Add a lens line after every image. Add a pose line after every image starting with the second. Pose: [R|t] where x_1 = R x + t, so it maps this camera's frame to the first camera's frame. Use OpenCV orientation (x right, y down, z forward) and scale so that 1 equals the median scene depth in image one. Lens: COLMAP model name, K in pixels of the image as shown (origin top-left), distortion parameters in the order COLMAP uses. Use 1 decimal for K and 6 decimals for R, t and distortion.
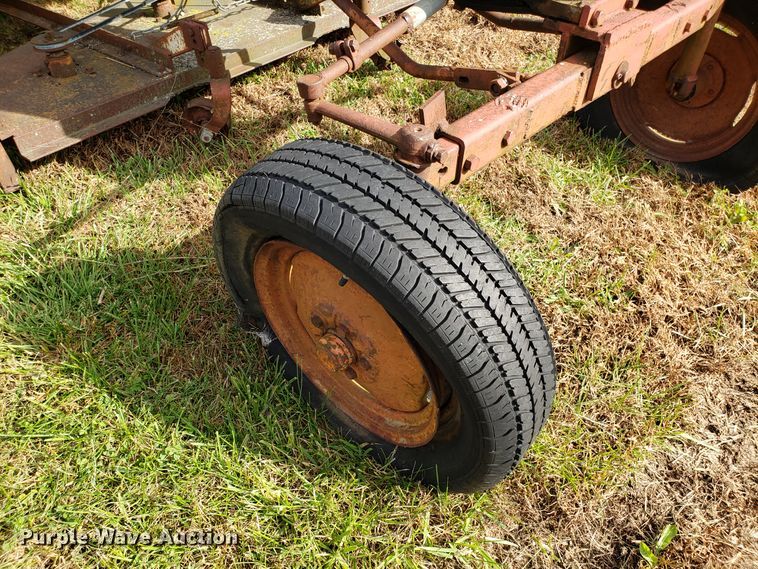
lens RADIAL K [[562.6, 0, 373.3], [0, 562.6, 282.4], [0, 0, 1]] dist [0.016384, -0.000131]
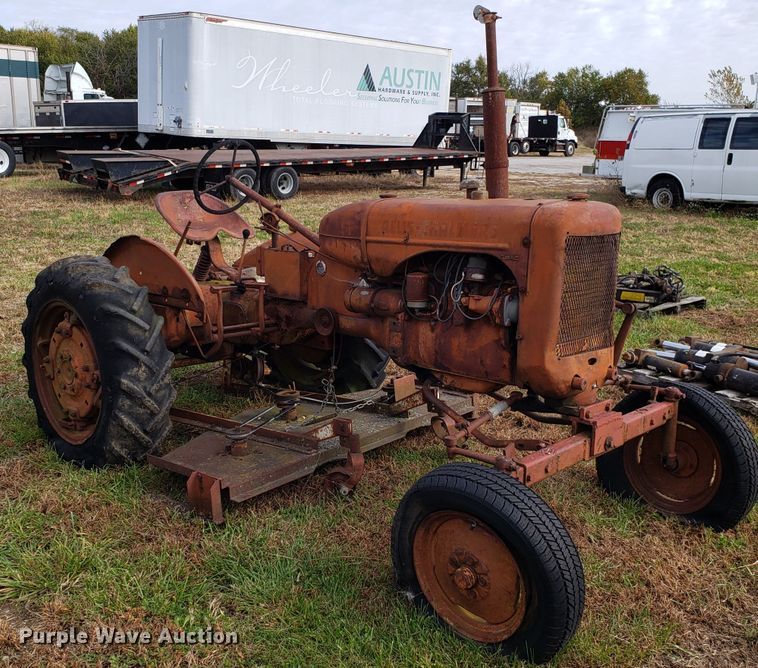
lens RADIAL K [[890.2, 0, 376.1], [0, 890.2, 358.0], [0, 0, 1]] dist [0.035392, 0.000000]
pose [[0.999890, 0.001475, 0.014763, -0.299293], [0.006192, 0.862766, -0.505566, 0.726207], [-0.013483, 0.505602, 0.862662, -1.378287]]
